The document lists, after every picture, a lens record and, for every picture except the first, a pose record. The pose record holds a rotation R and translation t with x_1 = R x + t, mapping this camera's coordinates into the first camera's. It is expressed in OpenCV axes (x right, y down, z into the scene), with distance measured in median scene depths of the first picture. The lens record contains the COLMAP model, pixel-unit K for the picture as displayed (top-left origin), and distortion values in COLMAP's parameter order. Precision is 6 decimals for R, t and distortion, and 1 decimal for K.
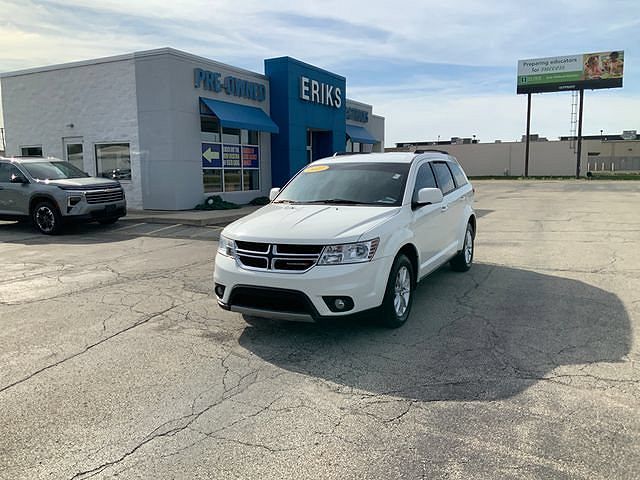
lens RADIAL K [[487.4, 0, 325.1], [0, 487.4, 239.2], [0, 0, 1]] dist [0.073379, -0.120964]
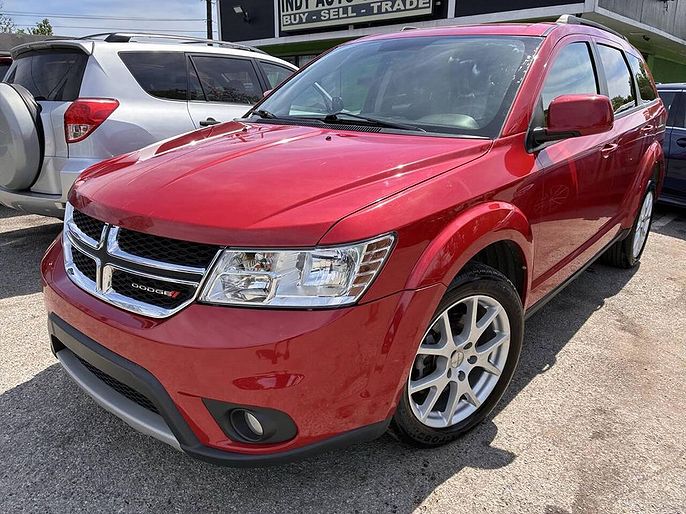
lens RADIAL K [[522.4, 0, 348.4], [0, 522.4, 256.1], [0, 0, 1]] dist [0.073379, -0.120964]
pose [[0.979148, 0.089142, -0.182548, 0.141247], [-0.058191, 0.984002, 0.168385, -0.043818], [0.194638, -0.154251, 0.968671, 0.625855]]
